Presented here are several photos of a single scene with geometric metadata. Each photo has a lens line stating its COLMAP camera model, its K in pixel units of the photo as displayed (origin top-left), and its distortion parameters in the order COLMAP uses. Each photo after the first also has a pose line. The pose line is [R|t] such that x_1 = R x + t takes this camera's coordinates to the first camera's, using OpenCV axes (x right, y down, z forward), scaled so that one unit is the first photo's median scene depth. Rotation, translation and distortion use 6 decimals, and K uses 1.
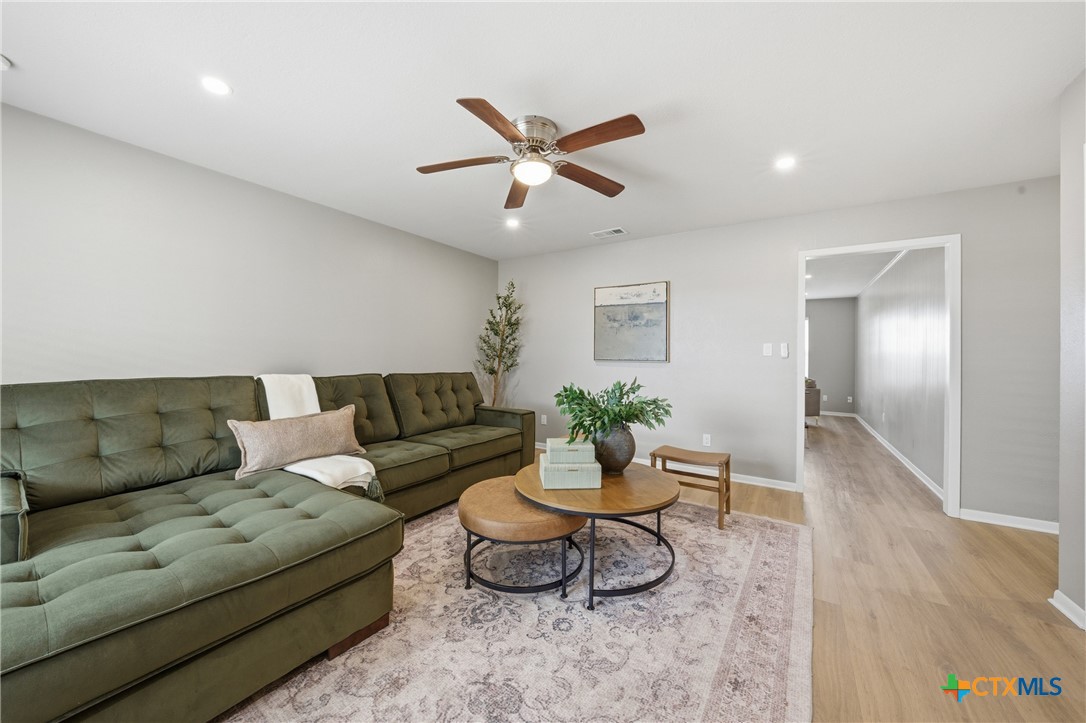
lens RADIAL K [[370.5, 0, 549.0], [0, 370.5, 359.0], [0, 0, 1]] dist [-0.000608, 0.000272]
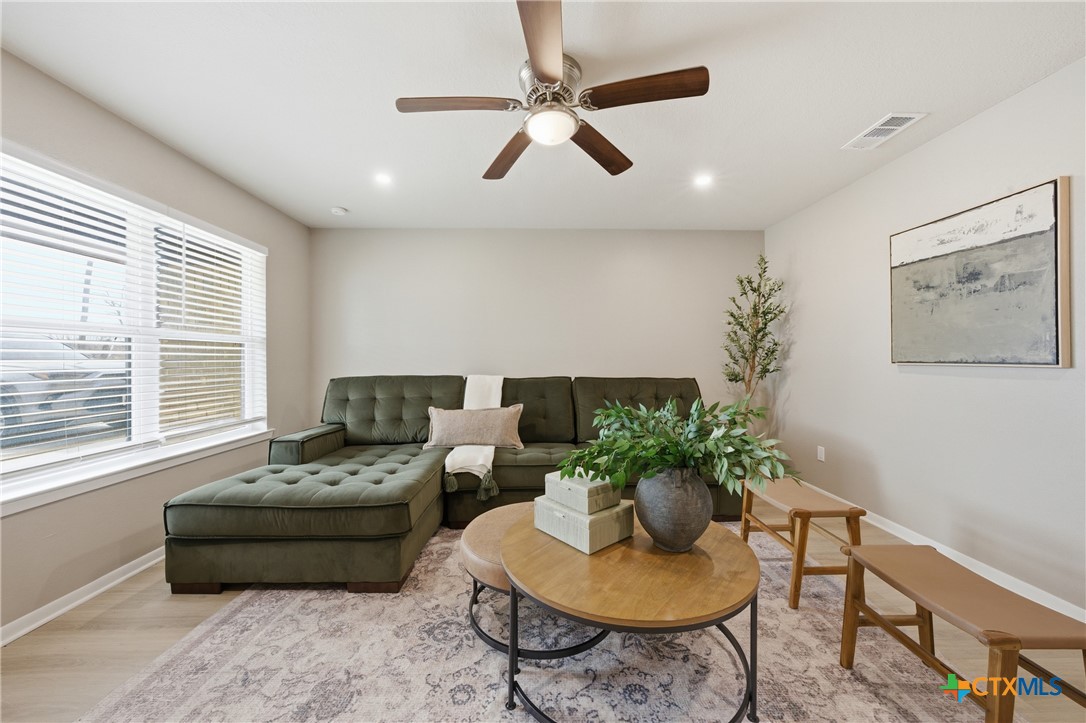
lens RADIAL K [[393.0, 0, 547.3], [0, 393.0, 362.3], [0, 0, 1]] dist [-0.007243, 0.000062]
pose [[0.595225, -0.005119, -0.803542, 0.481189], [0.004075, 0.999986, -0.003352, 0.002928], [0.803548, -0.001280, 0.595238, 0.376160]]
